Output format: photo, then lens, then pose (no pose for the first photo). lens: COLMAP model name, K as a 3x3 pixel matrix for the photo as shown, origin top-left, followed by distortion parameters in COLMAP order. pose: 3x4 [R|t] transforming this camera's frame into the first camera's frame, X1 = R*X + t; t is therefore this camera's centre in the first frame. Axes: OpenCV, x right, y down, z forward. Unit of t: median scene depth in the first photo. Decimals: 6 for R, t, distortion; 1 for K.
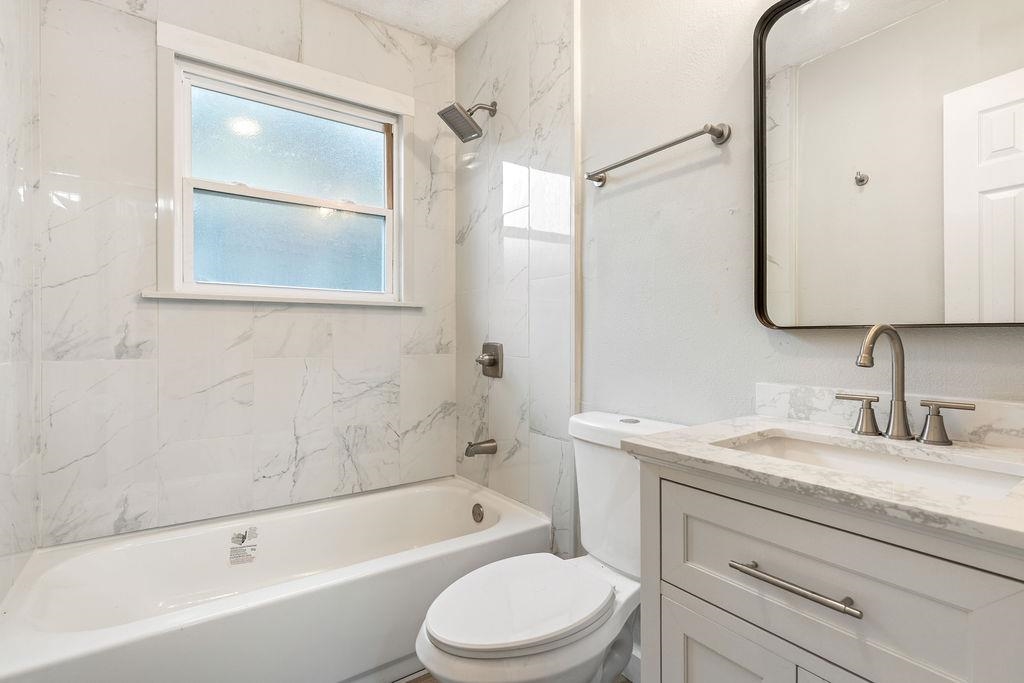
lens RADIAL K [[490.1, 0, 510.0], [0, 490.1, 341.5], [0, 0, 1]] dist [0.000471, -0.000008]
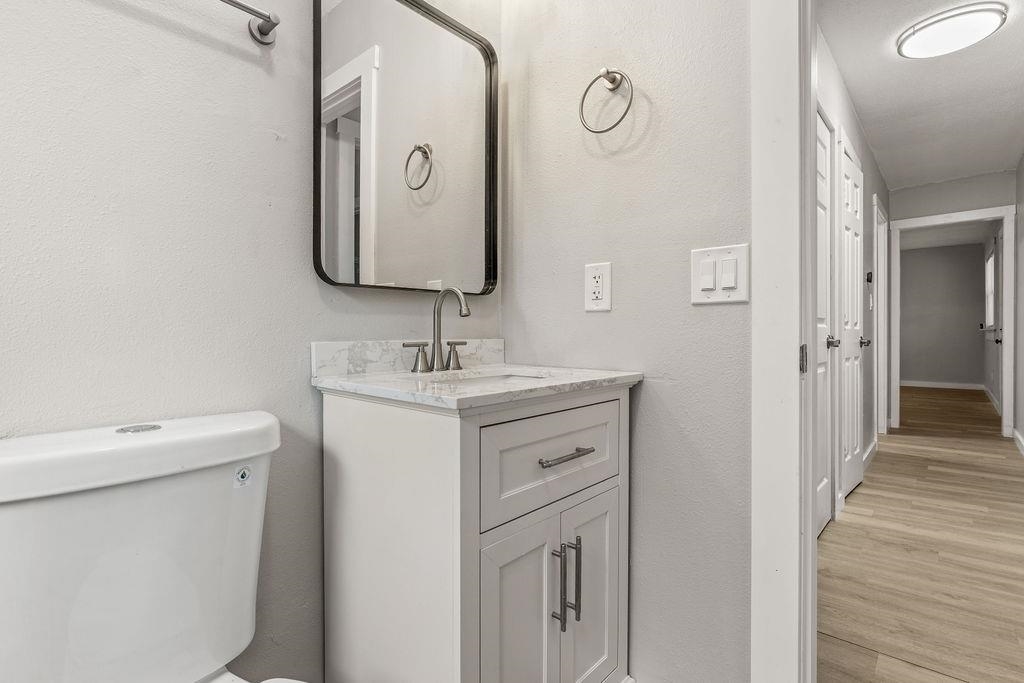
lens RADIAL K [[490.1, 0, 510.0], [0, 490.1, 341.5], [0, 0, 1]] dist [0.000471, -0.000008]
pose [[-0.233773, -0.011822, 0.972219, -0.579594], [0.013601, 0.999788, 0.015427, 0.092238], [-0.972196, 0.016829, -0.233563, 1.079543]]
